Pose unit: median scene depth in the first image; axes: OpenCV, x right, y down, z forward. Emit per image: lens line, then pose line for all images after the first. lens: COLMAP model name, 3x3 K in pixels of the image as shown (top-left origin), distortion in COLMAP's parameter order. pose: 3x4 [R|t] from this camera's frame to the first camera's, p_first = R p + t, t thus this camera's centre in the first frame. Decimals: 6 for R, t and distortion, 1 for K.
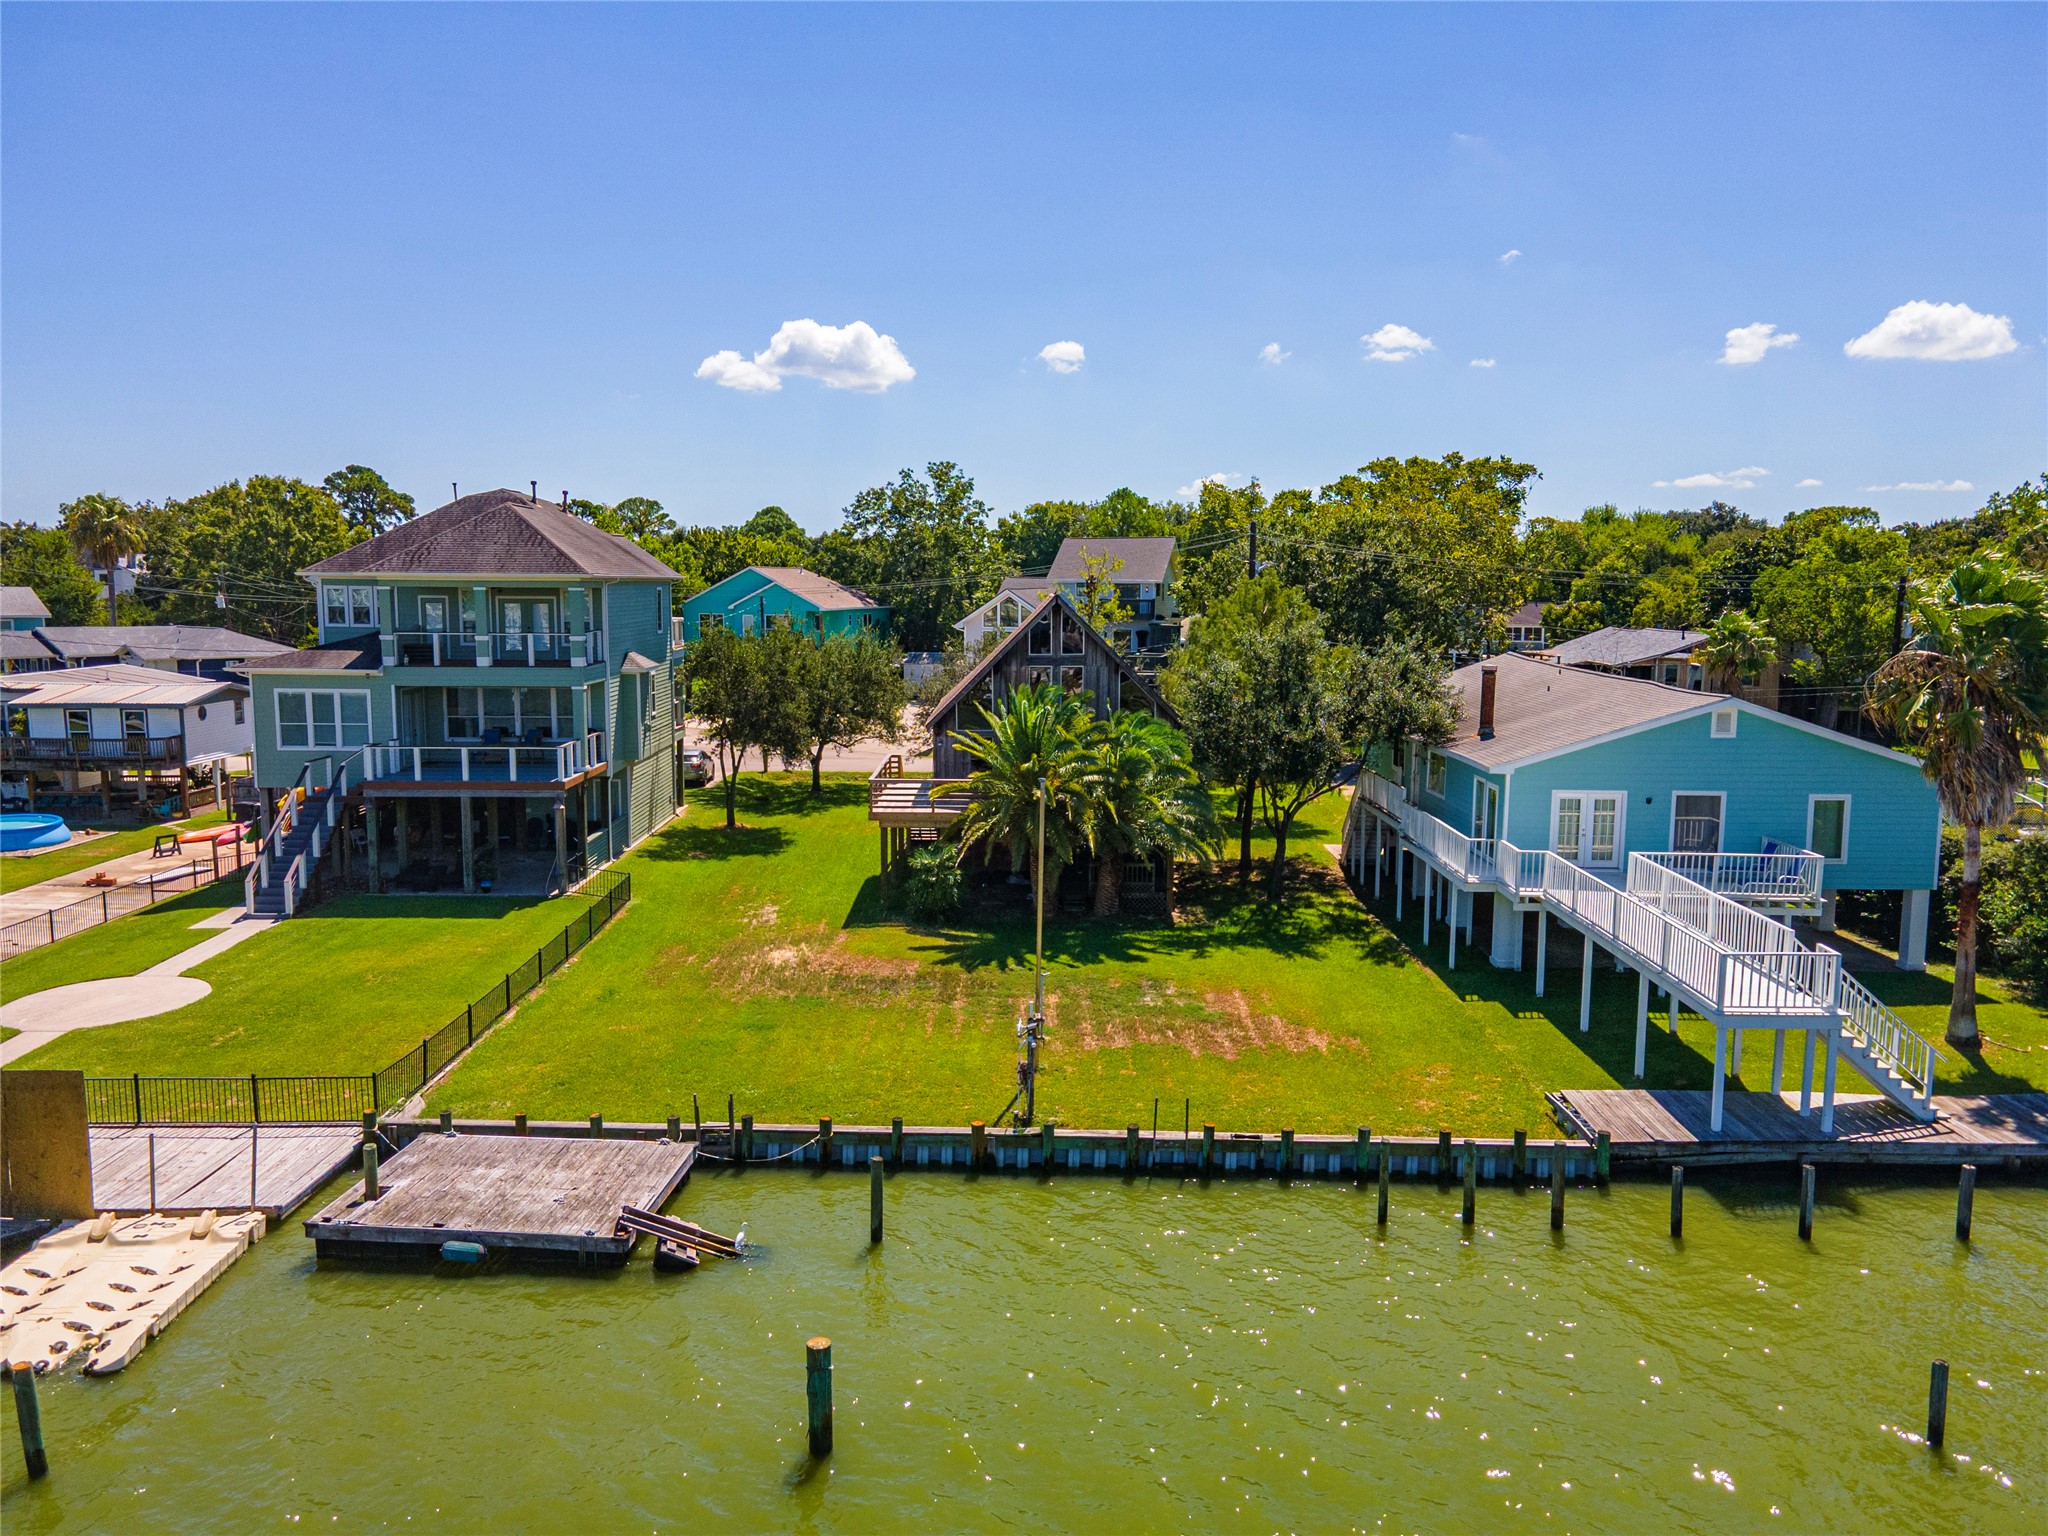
lens RADIAL K [[1490.0, 0, 1030.9], [0, 1490.0, 771.0], [0, 0, 1]] dist [0.030539, 0.021845]
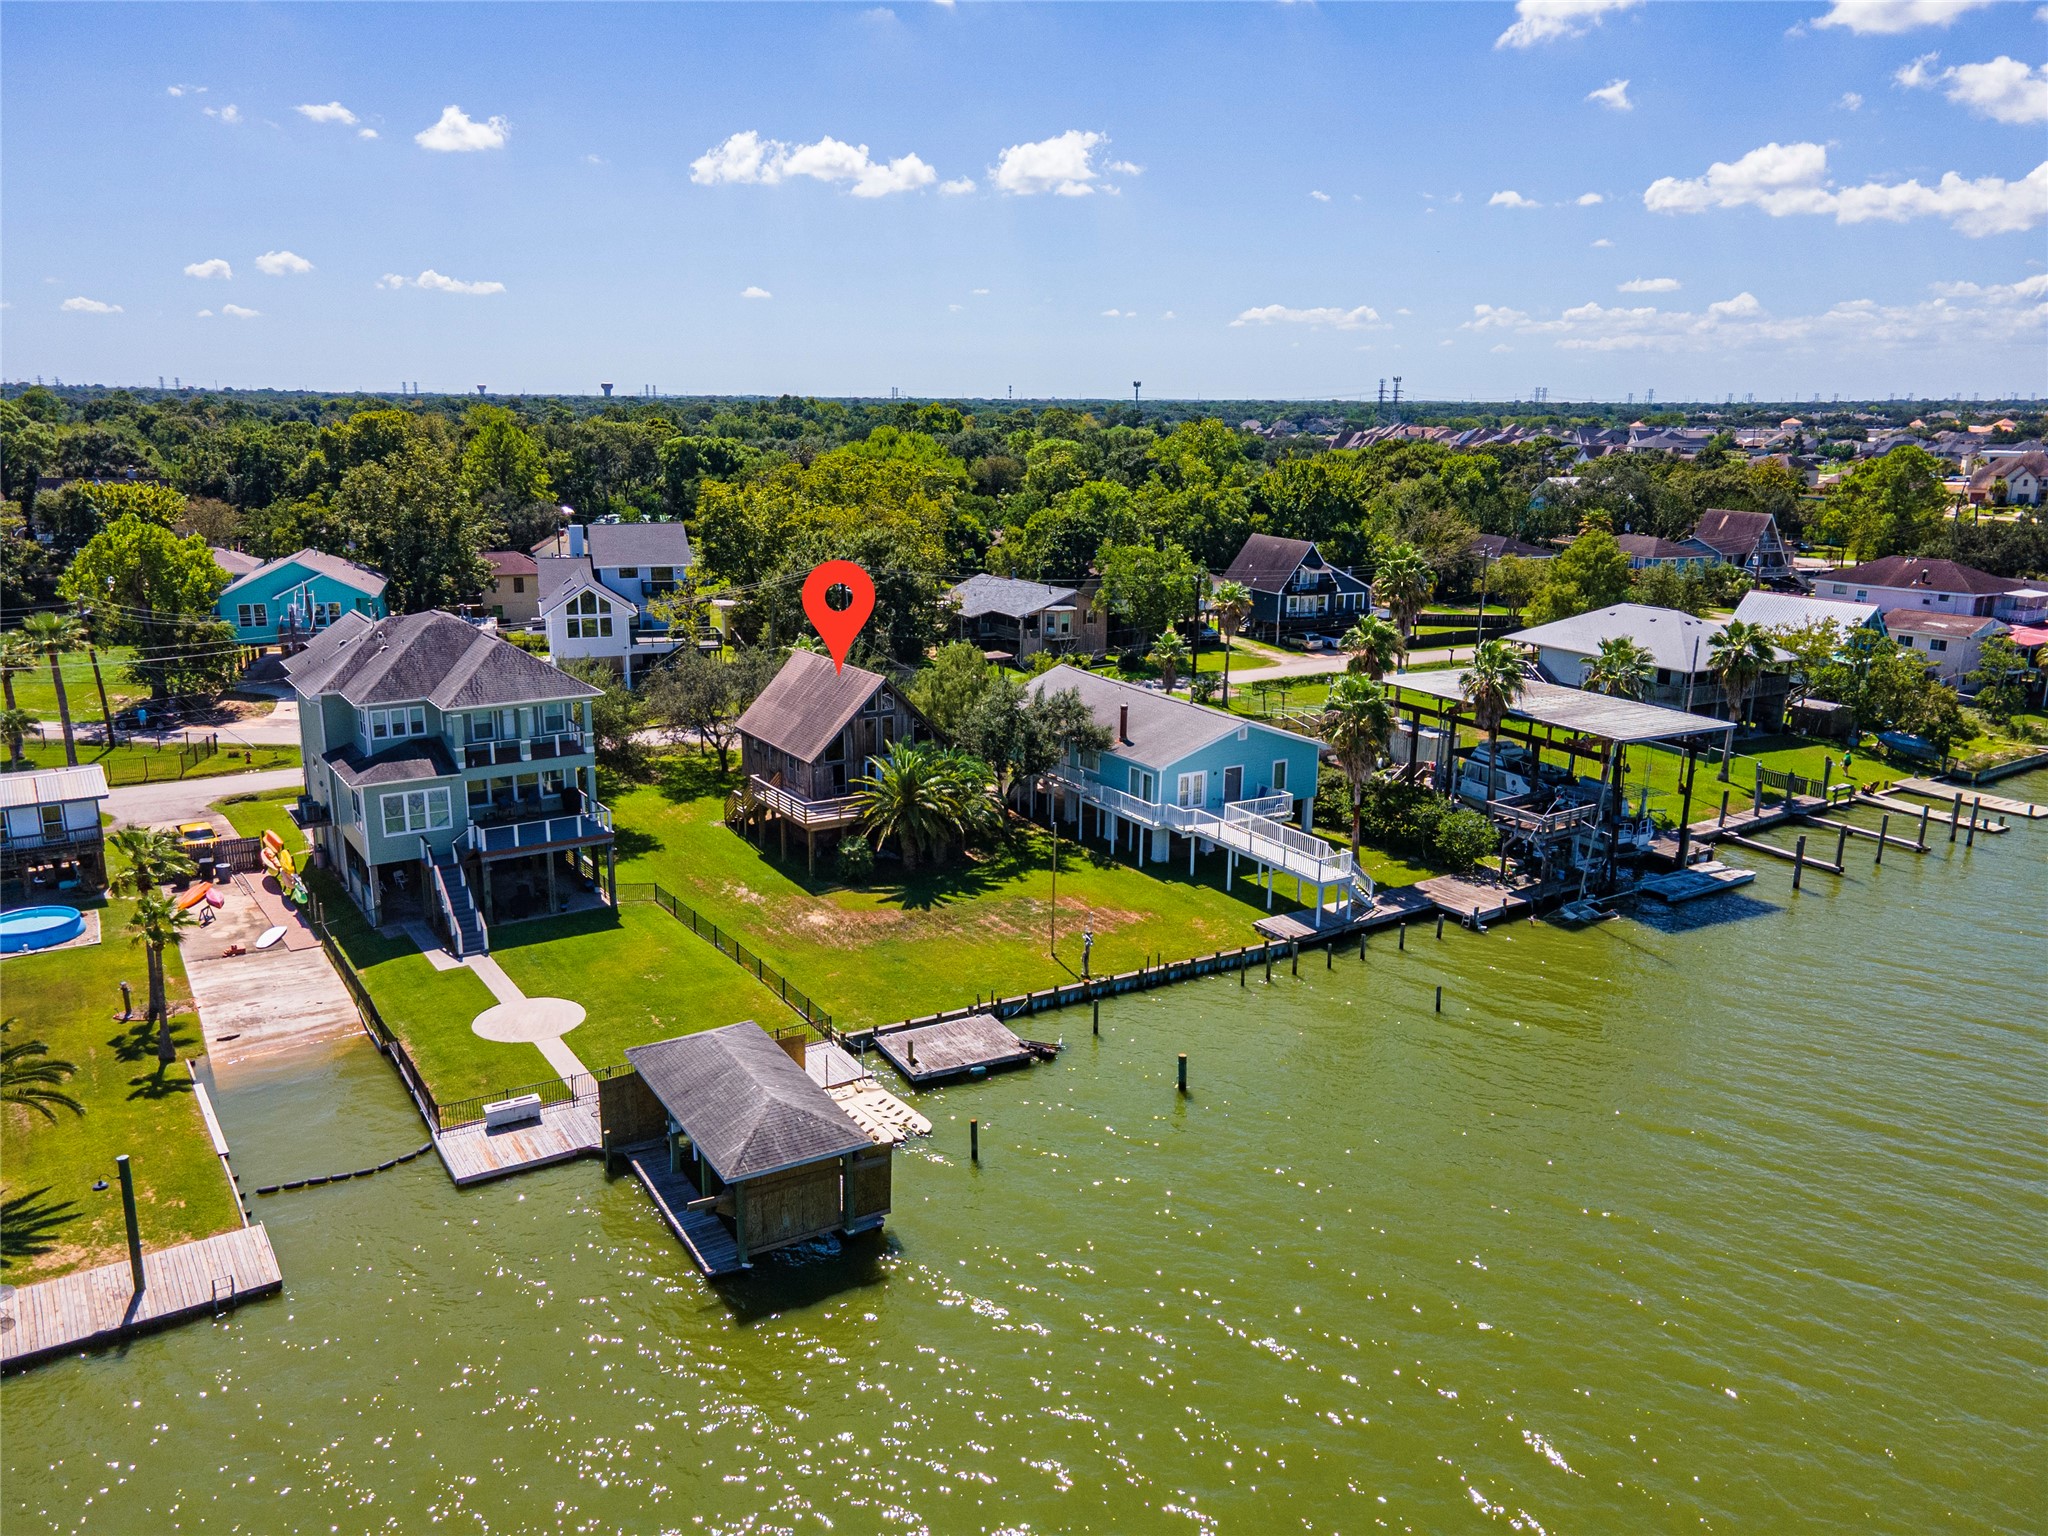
lens RADIAL K [[1490.0, 0, 1038.6], [0, 1490.0, 784.1], [0, 0, 1]] dist [0.030539, 0.021845]
pose [[0.846951, -0.131510, 0.515149, -0.894594], [0.062541, 0.986842, 0.149103, -0.299344], [-0.527979, -0.094066, 0.844032, -0.640995]]
